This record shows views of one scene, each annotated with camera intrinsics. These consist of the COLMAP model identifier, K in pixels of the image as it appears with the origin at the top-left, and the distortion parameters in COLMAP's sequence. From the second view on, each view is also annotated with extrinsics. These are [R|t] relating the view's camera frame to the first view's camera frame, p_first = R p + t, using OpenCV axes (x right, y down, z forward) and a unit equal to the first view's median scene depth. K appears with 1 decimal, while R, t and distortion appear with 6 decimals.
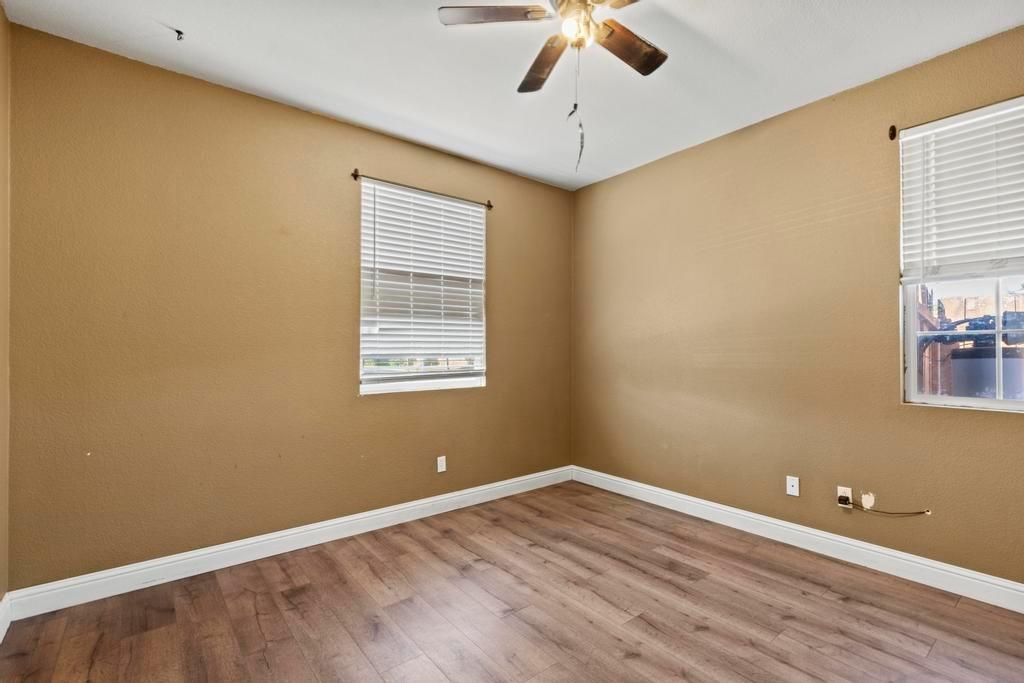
lens RADIAL K [[468.0, 0, 516.8], [0, 468.0, 341.2], [0, 0, 1]] dist [0.001900, 0.000071]
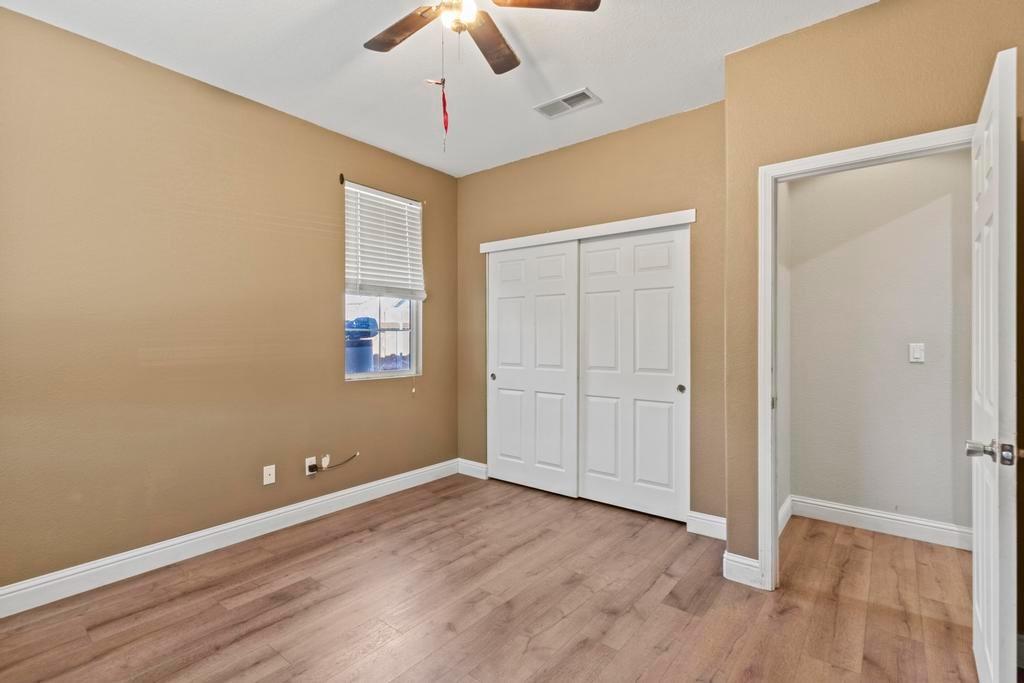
lens RADIAL K [[475.7, 0, 518.1], [0, 475.7, 335.5], [0, 0, 1]] dist [0.004631, 0.000621]
pose [[-0.227189, 0.006344, 0.973830, -0.626292], [-0.014976, 0.999838, -0.010008, 0.007049], [-0.973735, -0.016858, -0.227058, 0.807026]]
